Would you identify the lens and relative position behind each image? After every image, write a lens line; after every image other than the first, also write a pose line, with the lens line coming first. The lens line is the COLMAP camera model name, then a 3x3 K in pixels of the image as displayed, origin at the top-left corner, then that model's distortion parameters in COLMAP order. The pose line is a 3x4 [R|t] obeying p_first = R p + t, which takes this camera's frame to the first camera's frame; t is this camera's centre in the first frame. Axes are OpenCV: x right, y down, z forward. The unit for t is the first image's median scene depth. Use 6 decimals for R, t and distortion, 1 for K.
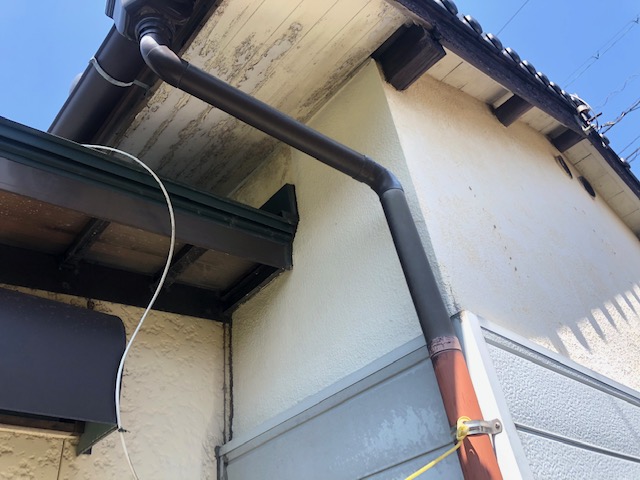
lens RADIAL K [[516.0, 0, 320.2], [0, 516.0, 226.5], [0, 0, 1]] dist [0.003364, 0.000708]
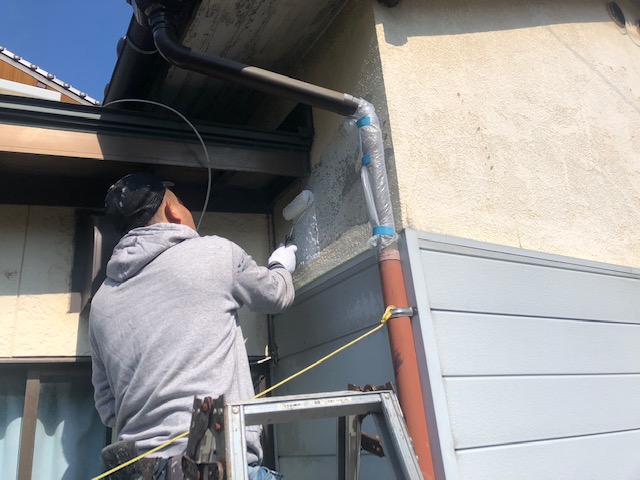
lens RADIAL K [[512.8, 0, 319.5], [0, 512.8, 217.9], [0, 0, 1]] dist [0.001701, -0.001333]
pose [[0.978956, -0.041002, -0.199909, 0.233192], [0.099827, 0.950617, 0.293875, -0.199726], [0.177988, -0.307647, 0.934705, -0.208726]]
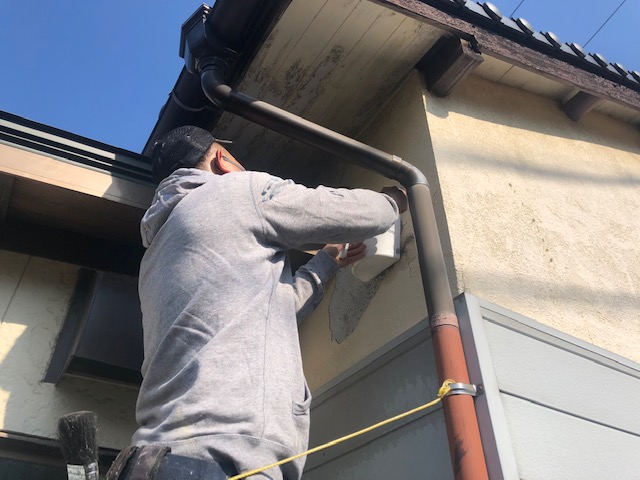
lens RADIAL K [[516.0, 0, 320.2], [0, 516.0, 226.5], [0, 0, 1]] dist [0.003364, 0.000708]
pose [[0.977269, -0.018165, -0.211221, 0.149893], [0.016138, 0.999806, -0.011316, 0.019273], [0.211386, 0.007650, 0.977373, -0.126469]]
